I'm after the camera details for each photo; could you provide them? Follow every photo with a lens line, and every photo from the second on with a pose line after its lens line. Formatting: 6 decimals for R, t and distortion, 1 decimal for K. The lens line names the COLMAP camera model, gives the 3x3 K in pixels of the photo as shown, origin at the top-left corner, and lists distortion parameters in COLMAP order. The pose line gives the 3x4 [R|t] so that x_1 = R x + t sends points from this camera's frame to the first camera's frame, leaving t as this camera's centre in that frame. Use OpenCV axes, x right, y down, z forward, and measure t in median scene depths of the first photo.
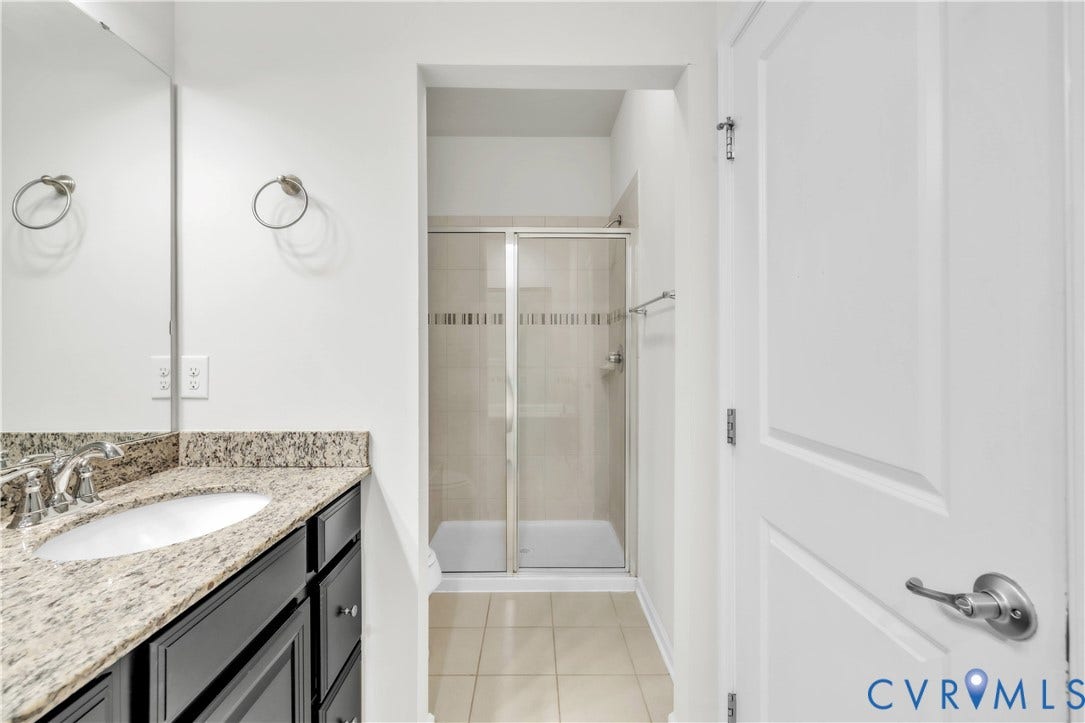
lens RADIAL K [[452.6, 0, 536.2], [0, 452.6, 356.2], [0, 0, 1]] dist [-0.004320, -0.000146]
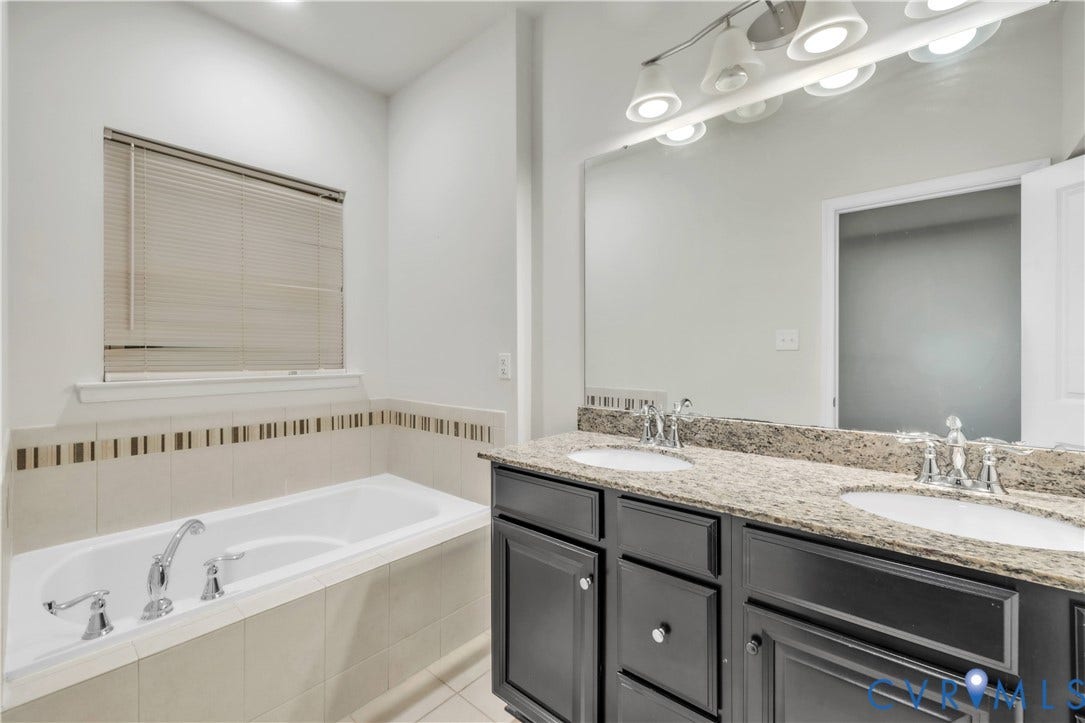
lens RADIAL K [[452.6, 0, 539.0], [0, 452.6, 355.9], [0, 0, 1]] dist [-0.004320, -0.000146]
pose [[-0.666470, 0.003148, -0.745525, 0.656415], [-0.004159, 0.999960, 0.007940, 0.007638], [0.745520, 0.008392, -0.666430, 1.179338]]
